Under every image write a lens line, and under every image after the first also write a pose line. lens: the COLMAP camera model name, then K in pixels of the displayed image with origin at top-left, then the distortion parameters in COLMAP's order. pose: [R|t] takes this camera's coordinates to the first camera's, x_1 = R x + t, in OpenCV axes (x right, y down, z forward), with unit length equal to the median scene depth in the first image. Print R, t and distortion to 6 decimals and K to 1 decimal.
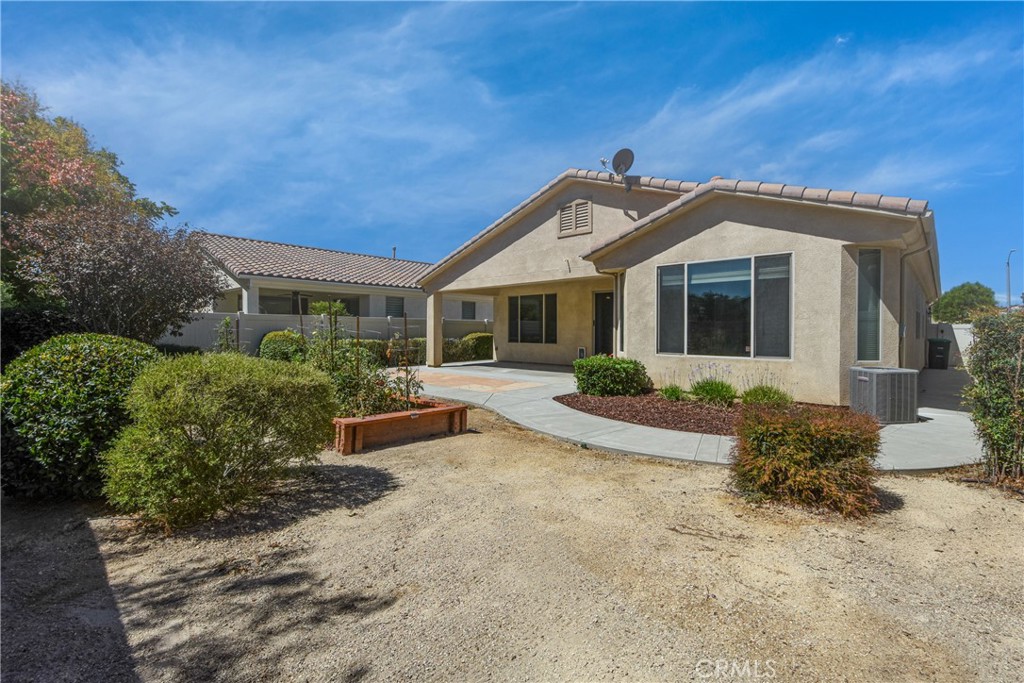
lens RADIAL K [[459.3, 0, 519.7], [0, 459.3, 344.9], [0, 0, 1]] dist [0.010333, -0.020725]
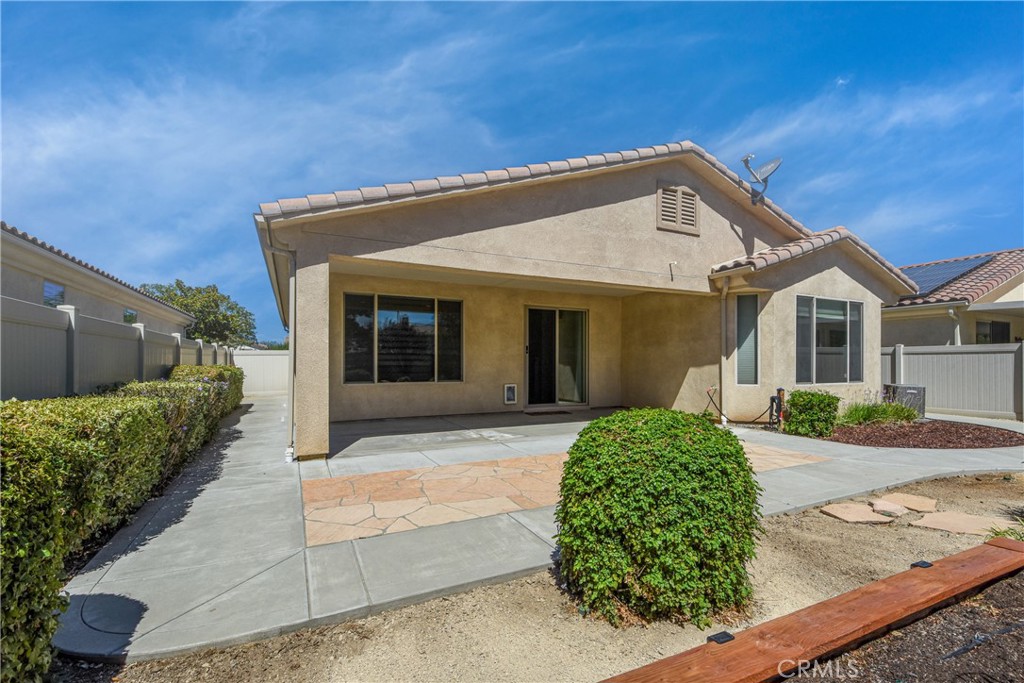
lens RADIAL K [[464.3, 0, 534.0], [0, 464.3, 353.1], [0, 0, 1]] dist [0.016918, -0.022001]
pose [[0.332501, 0.012506, 0.943020, -0.720665], [0.024645, 0.999455, -0.021944, -0.036017], [-0.942781, 0.030537, 0.332012, 1.063814]]
